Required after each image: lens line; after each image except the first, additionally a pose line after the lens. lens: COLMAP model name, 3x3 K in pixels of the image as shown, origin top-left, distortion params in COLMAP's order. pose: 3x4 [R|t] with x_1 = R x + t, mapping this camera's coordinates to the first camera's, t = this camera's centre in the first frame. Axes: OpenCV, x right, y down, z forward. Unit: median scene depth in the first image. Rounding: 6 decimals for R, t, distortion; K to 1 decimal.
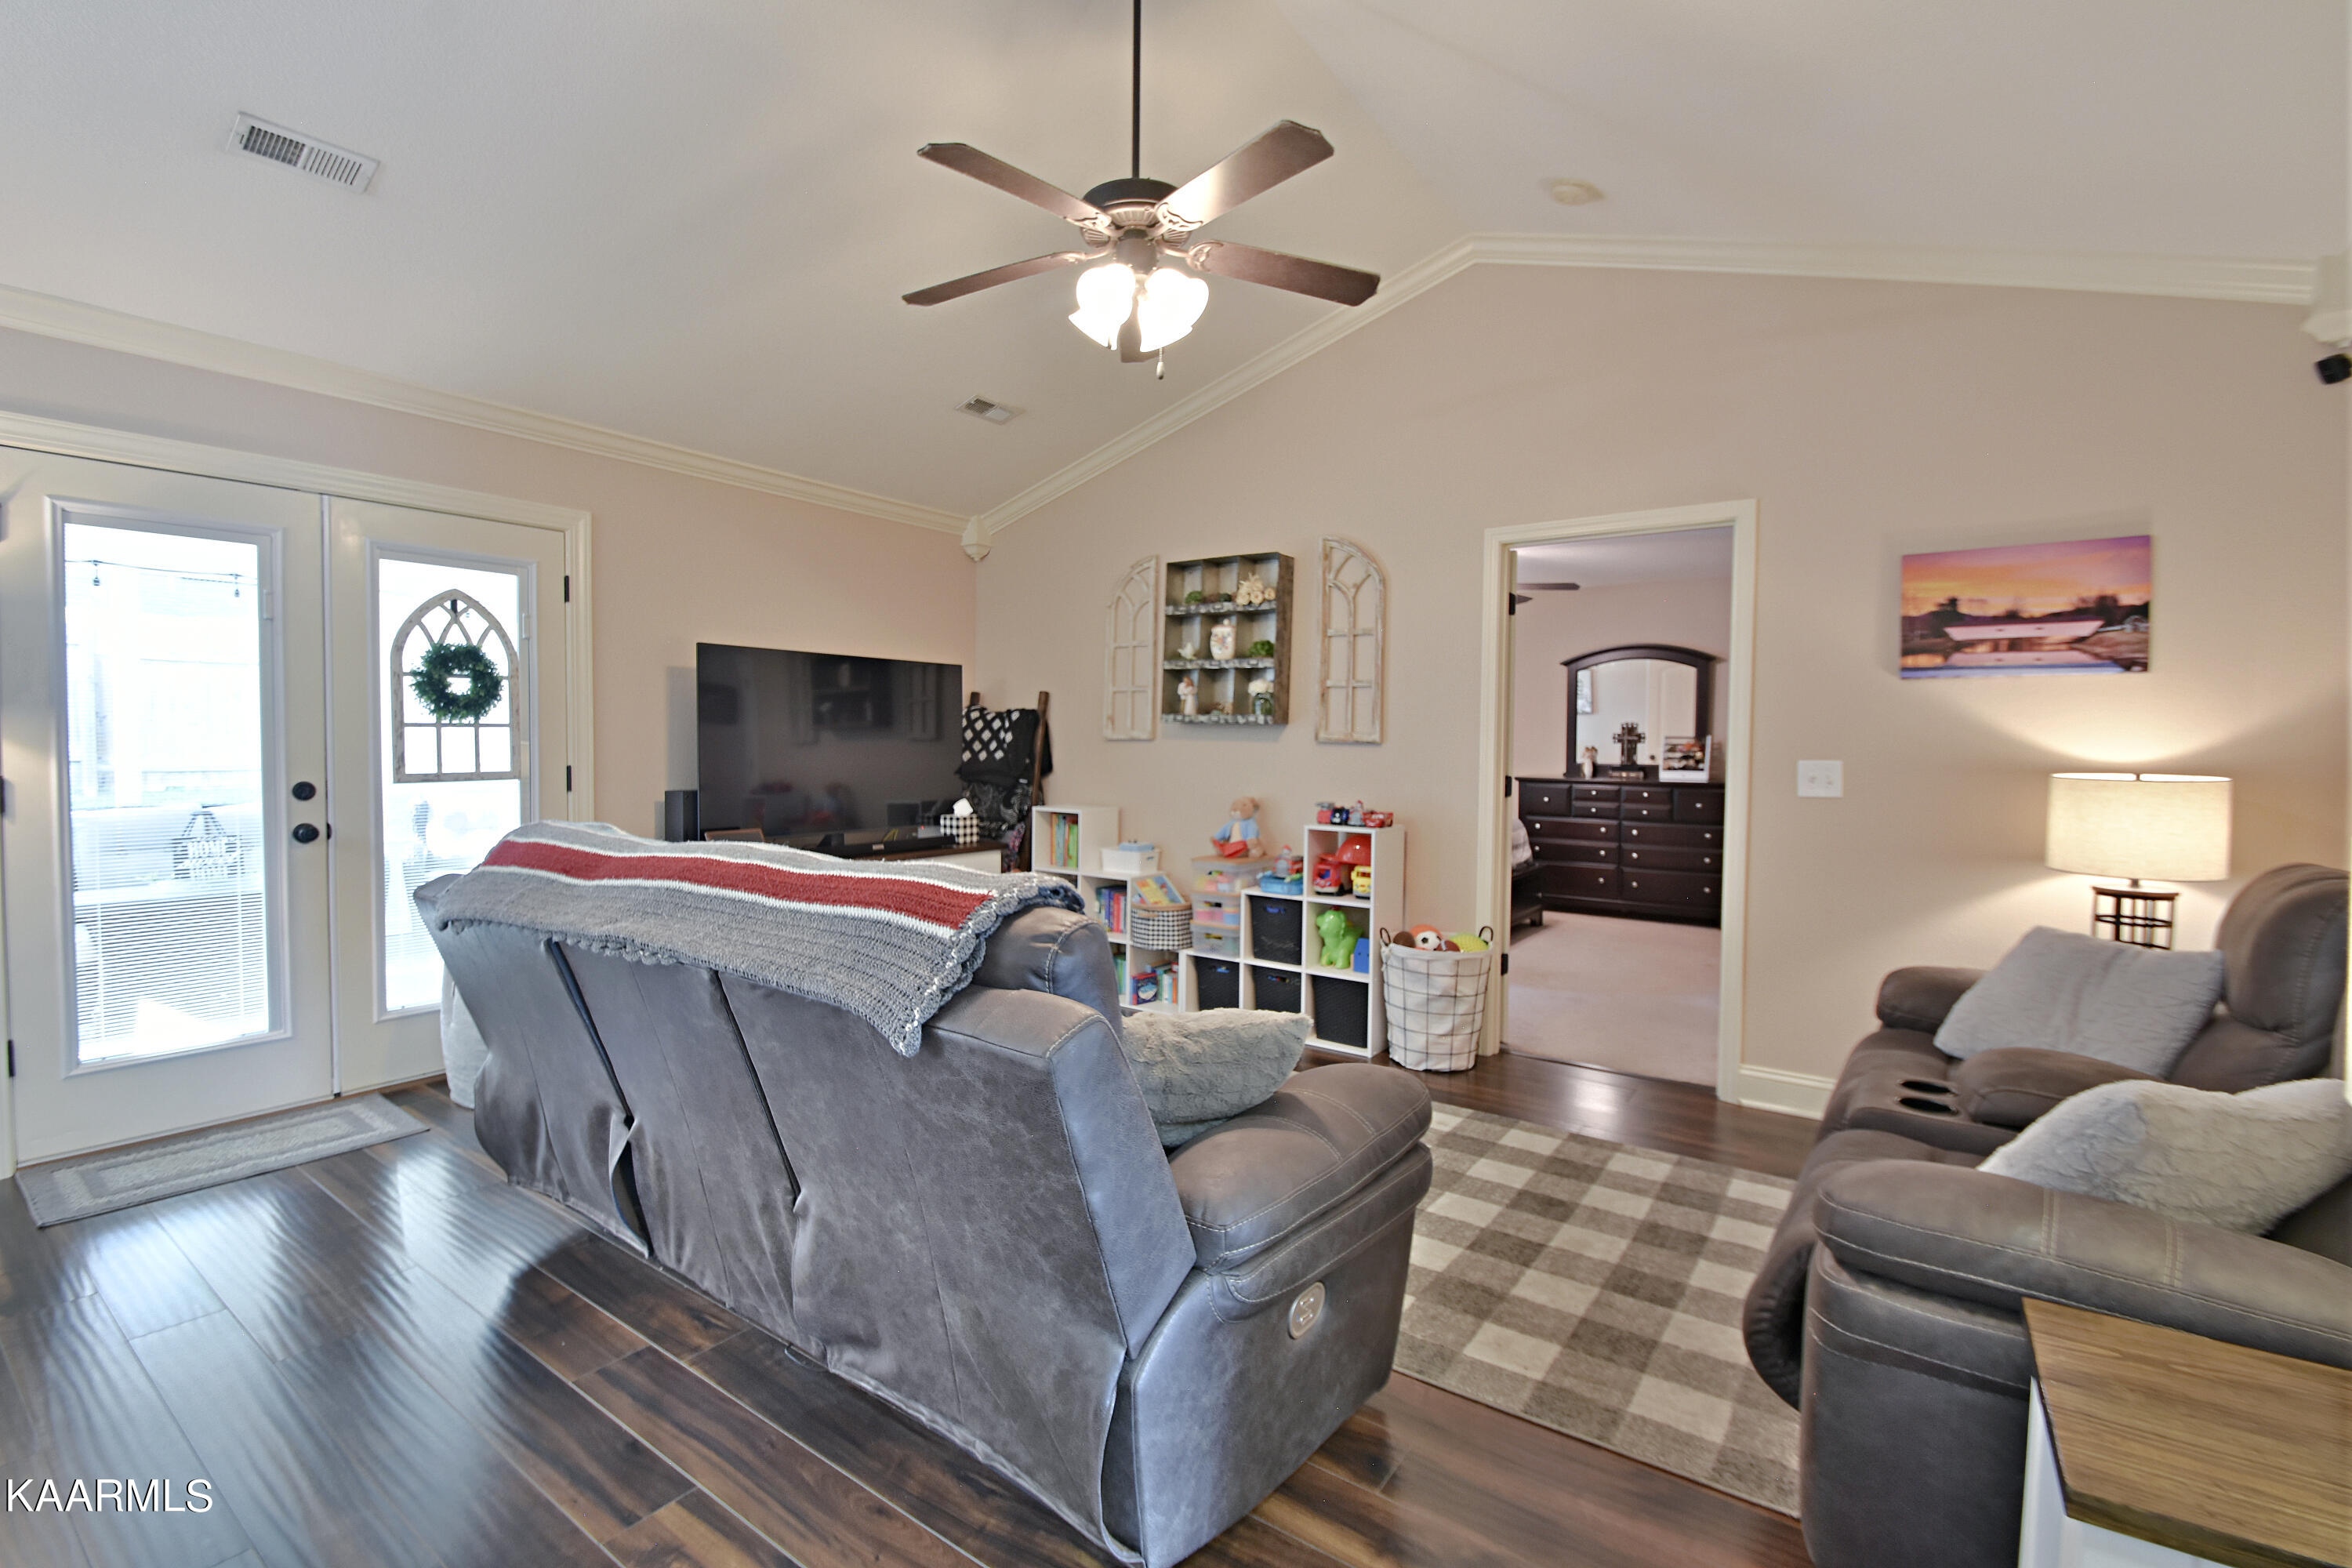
lens RADIAL K [[1034.9, 0, 1147.6], [0, 1034.9, 774.2], [0, 0, 1]] dist [-0.000160, -0.007612]
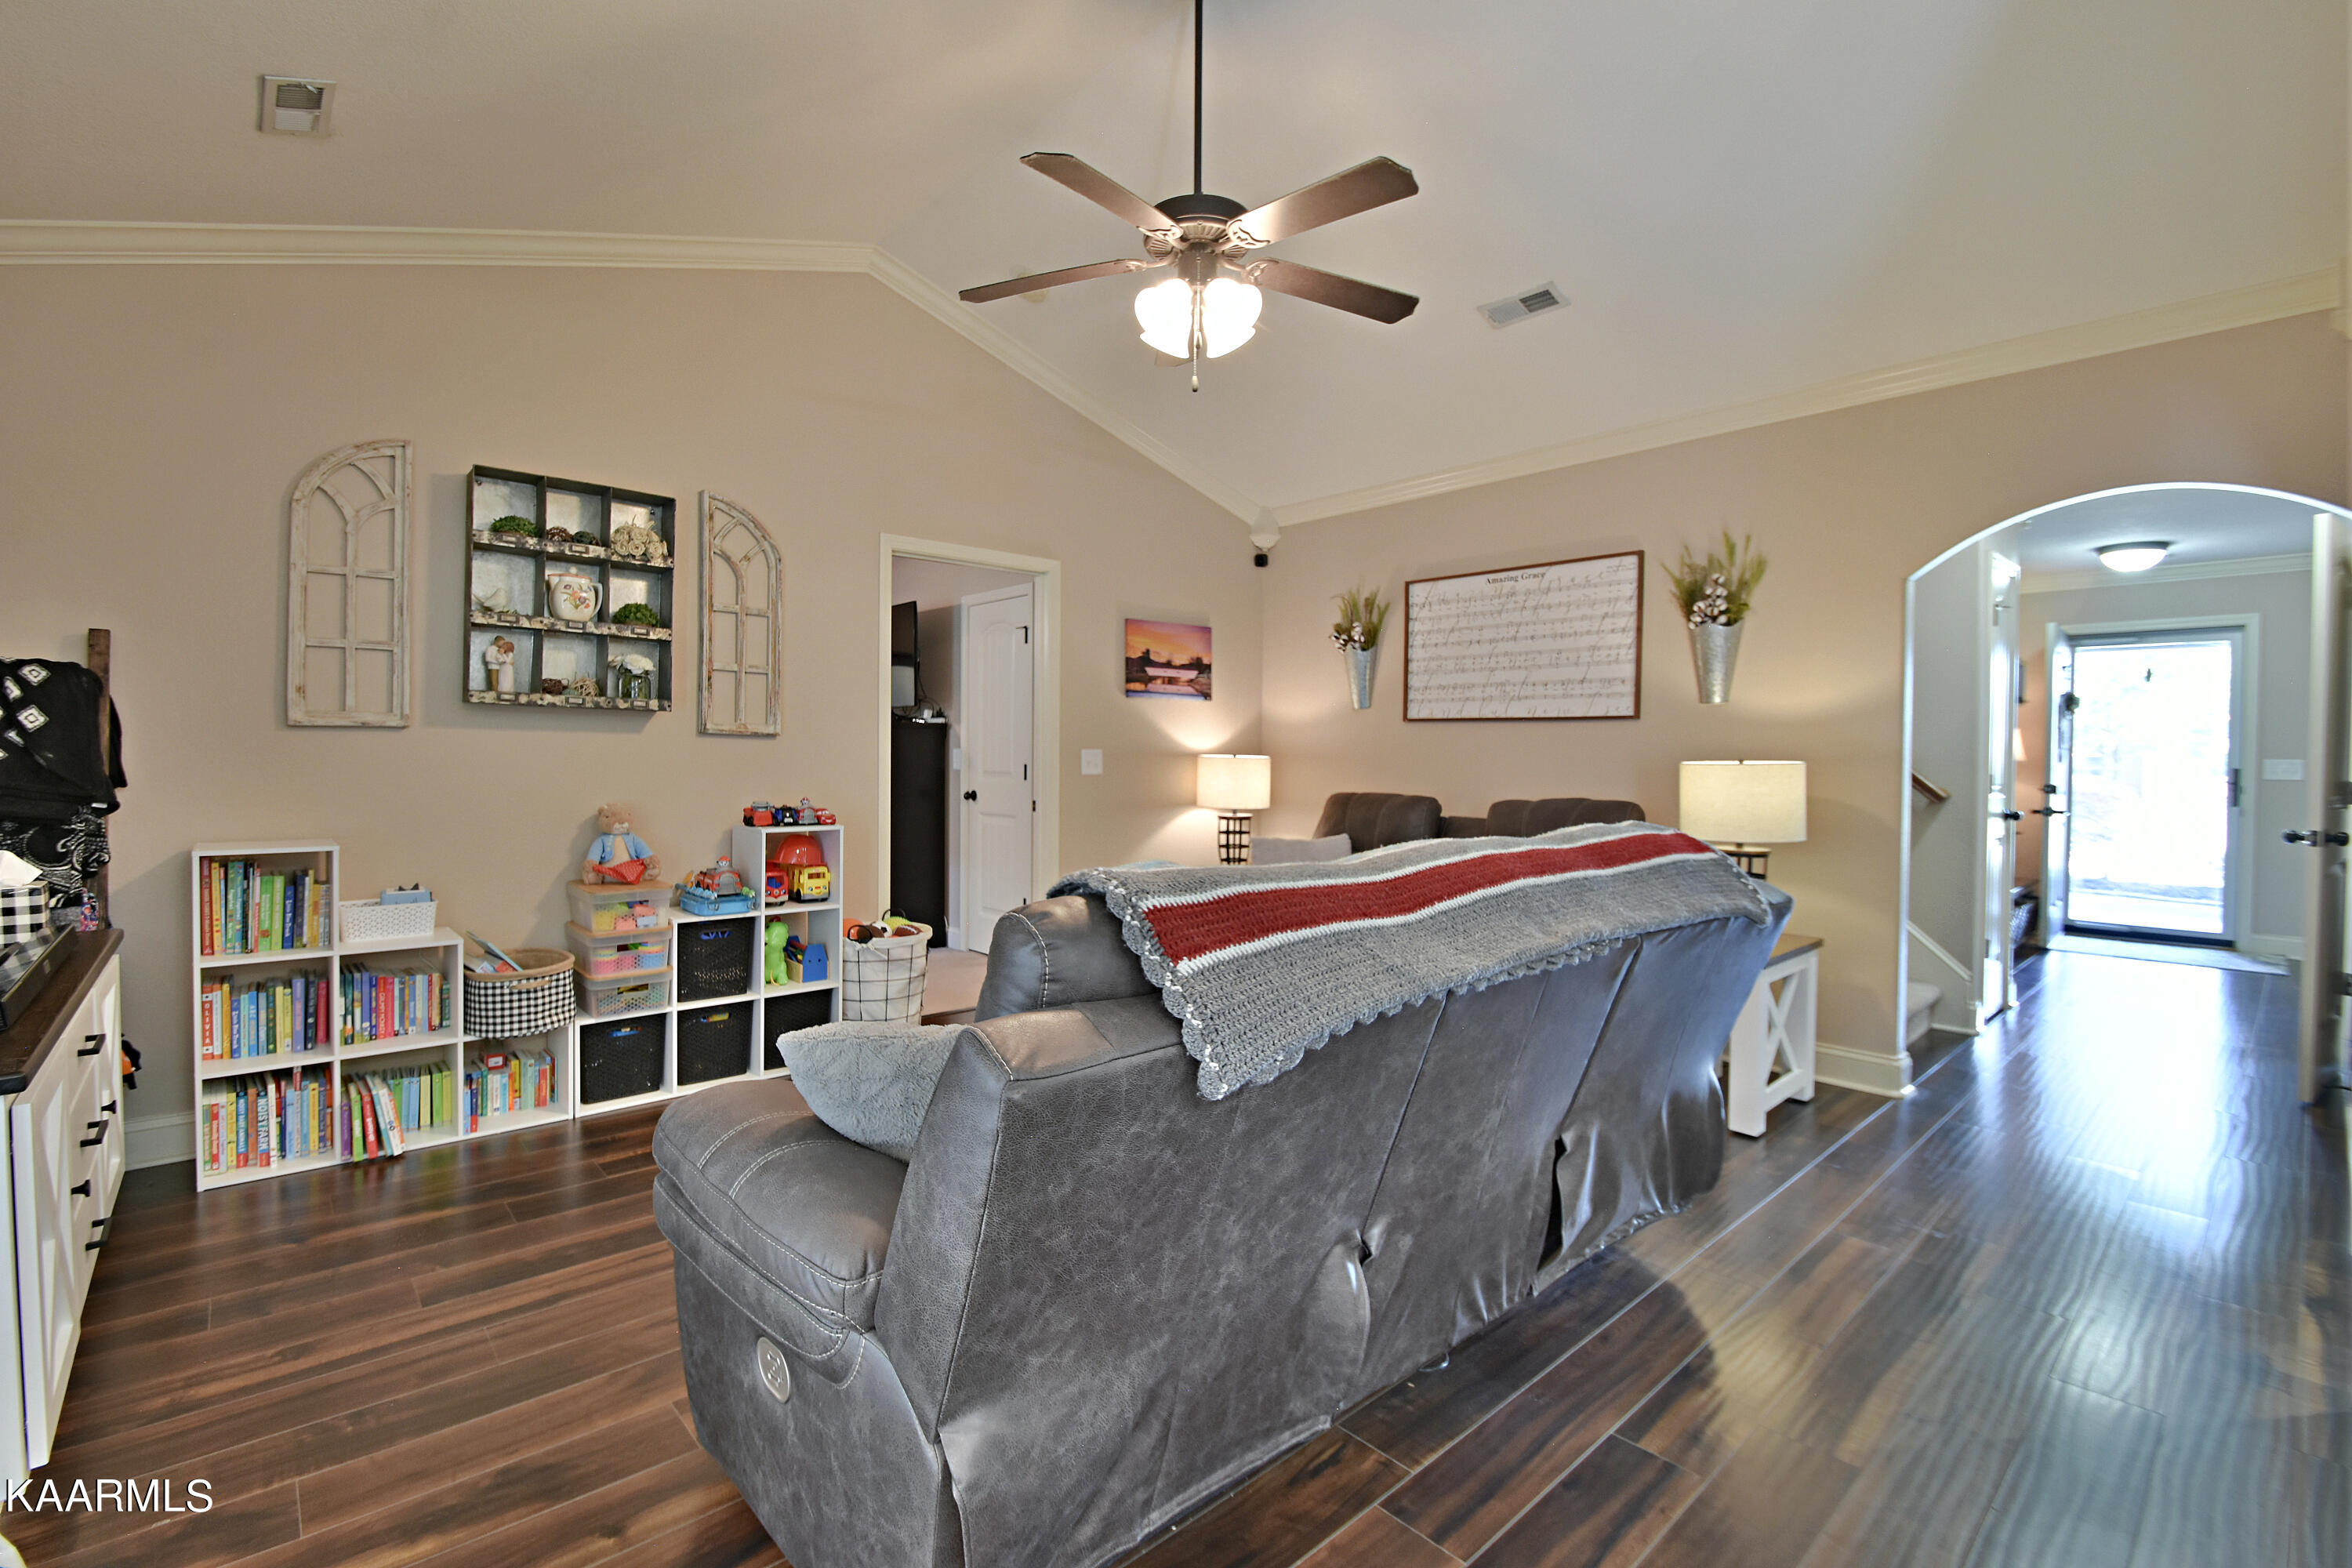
lens RADIAL K [[1034.9, 0, 1150.5], [0, 1034.9, 775.2], [0, 0, 1]] dist [-0.000160, -0.007612]
pose [[0.213427, -0.030227, 0.976491, -0.622393], [0.025642, 0.999350, 0.025330, -0.009673], [-0.976622, 0.019633, 0.214064, 0.489573]]
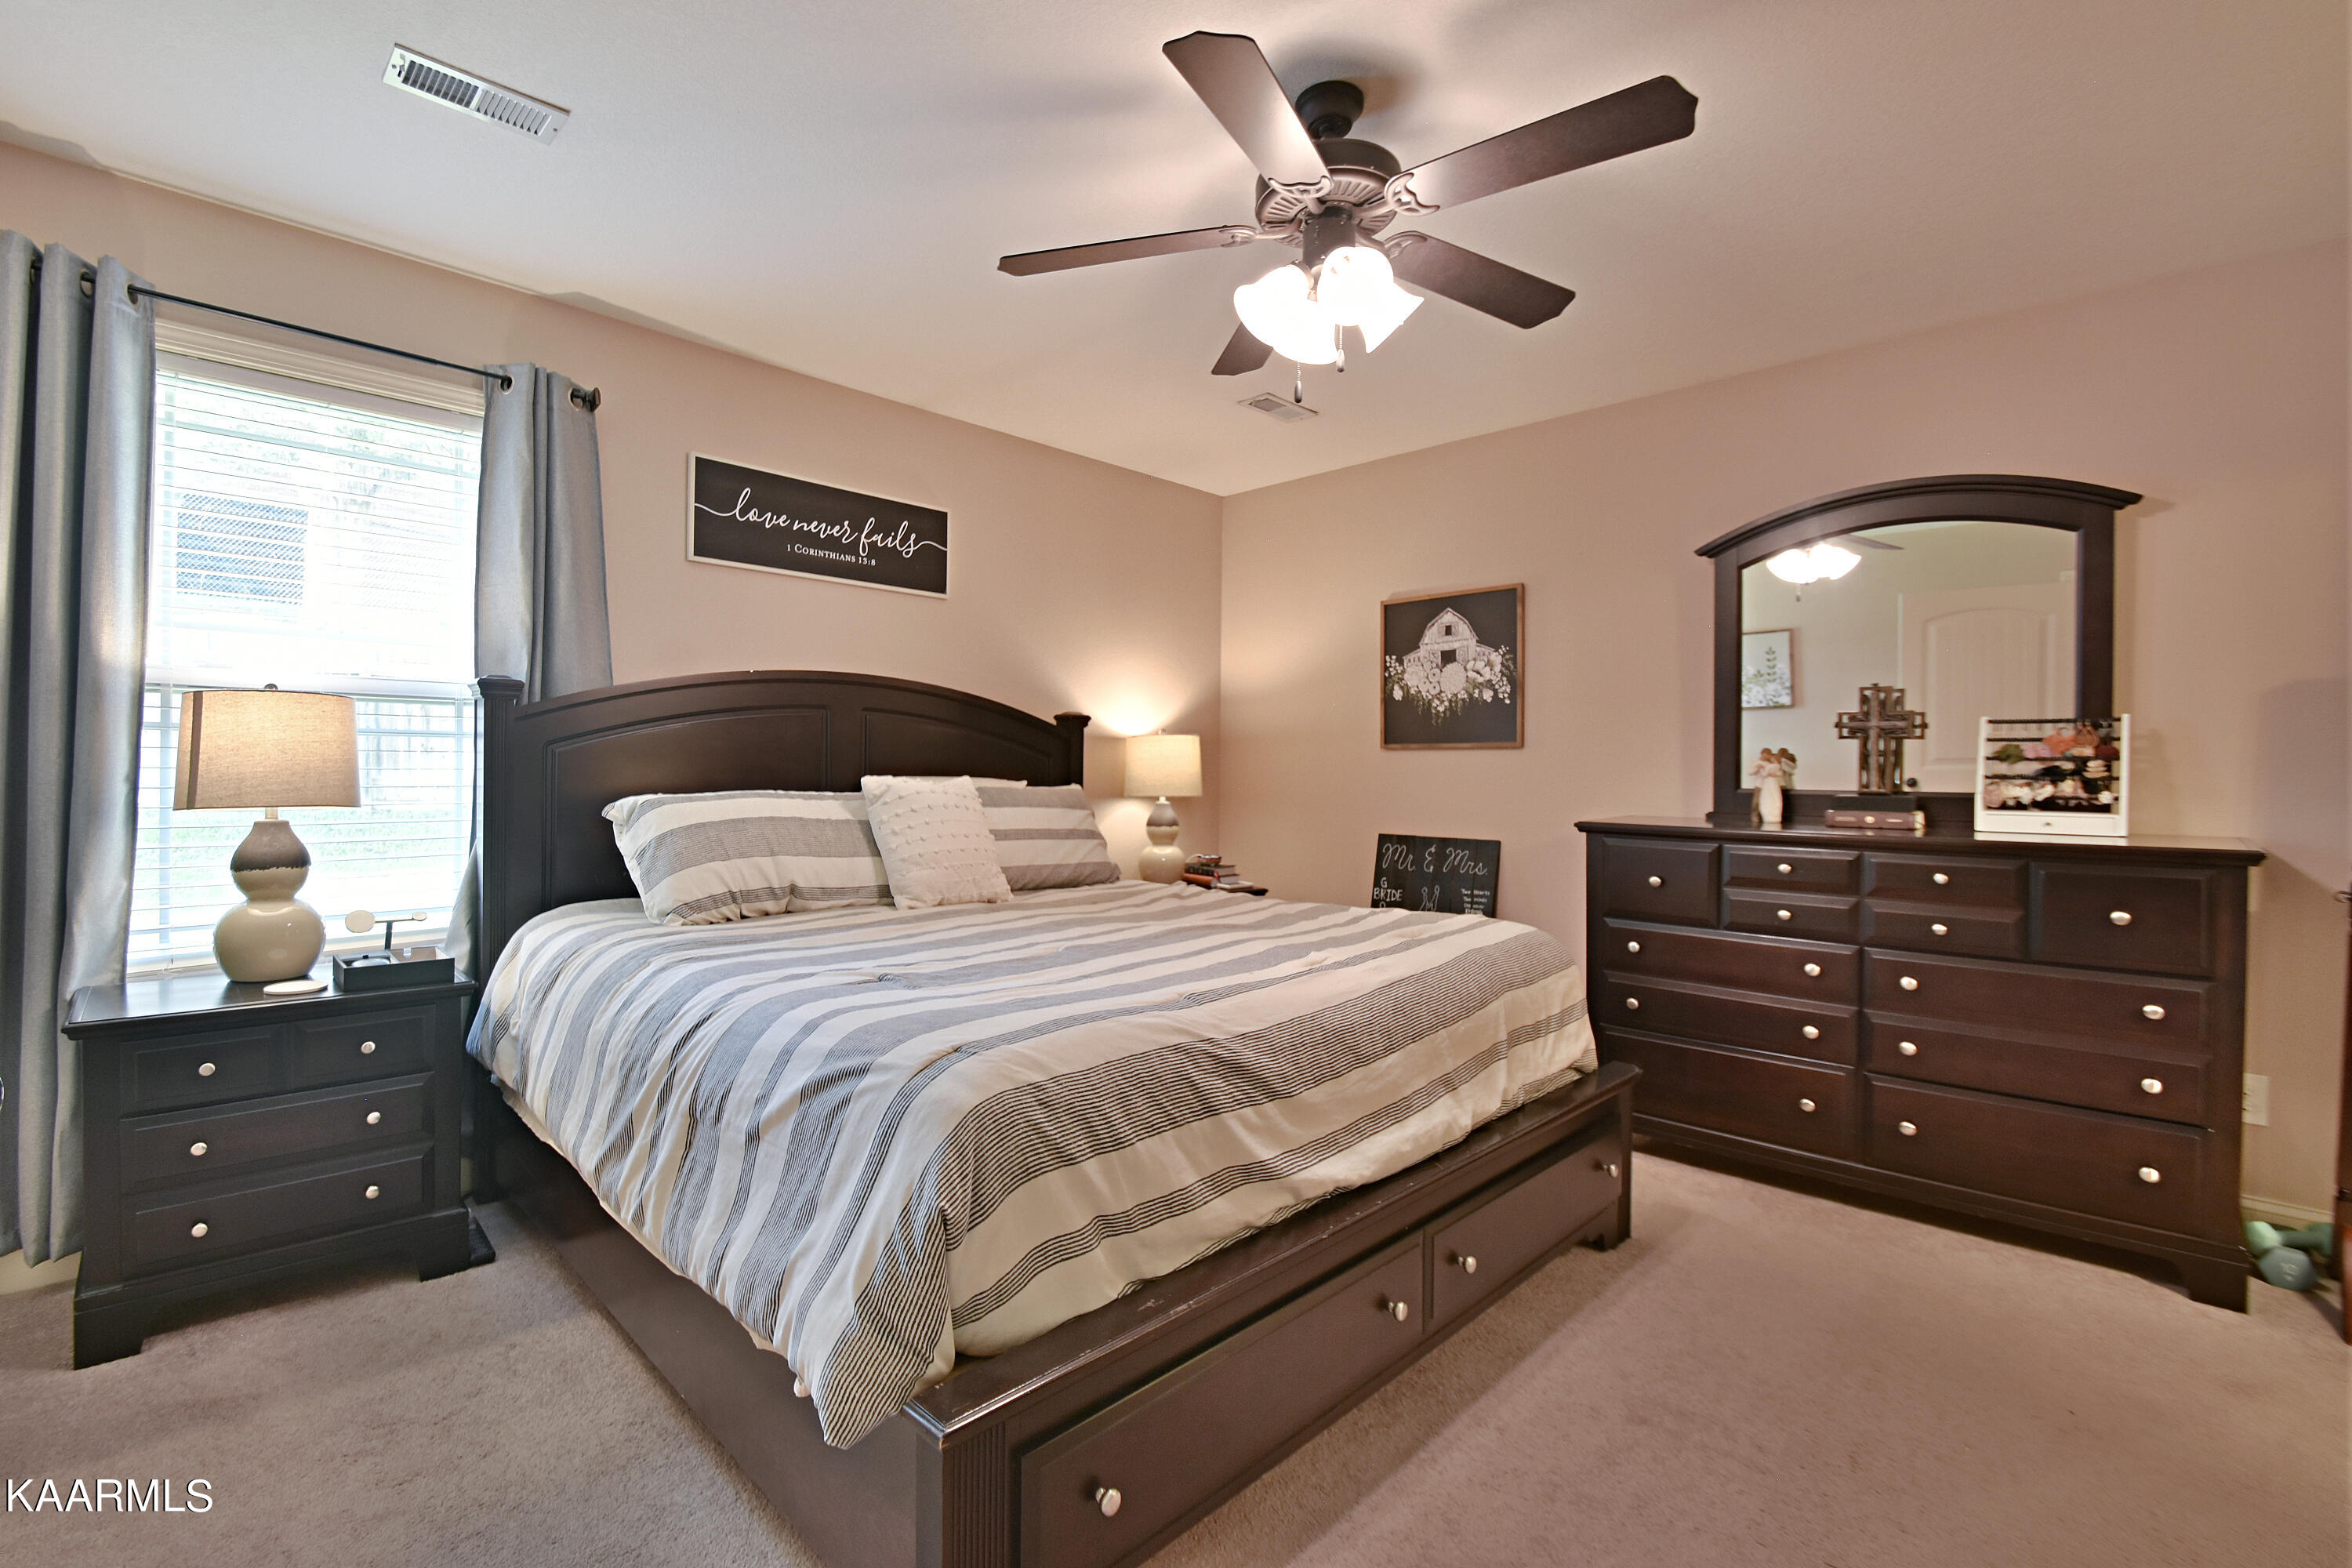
lens RADIAL K [[1034.9, 0, 1164.1], [0, 1034.9, 758.4], [0, 0, 1]] dist [-0.000160, -0.007612]
pose [[0.987721, 0.001227, -0.156222, 0.455090], [-0.009067, 0.998734, -0.049482, -0.001586], [0.155963, 0.050291, 0.986482, 1.006953]]
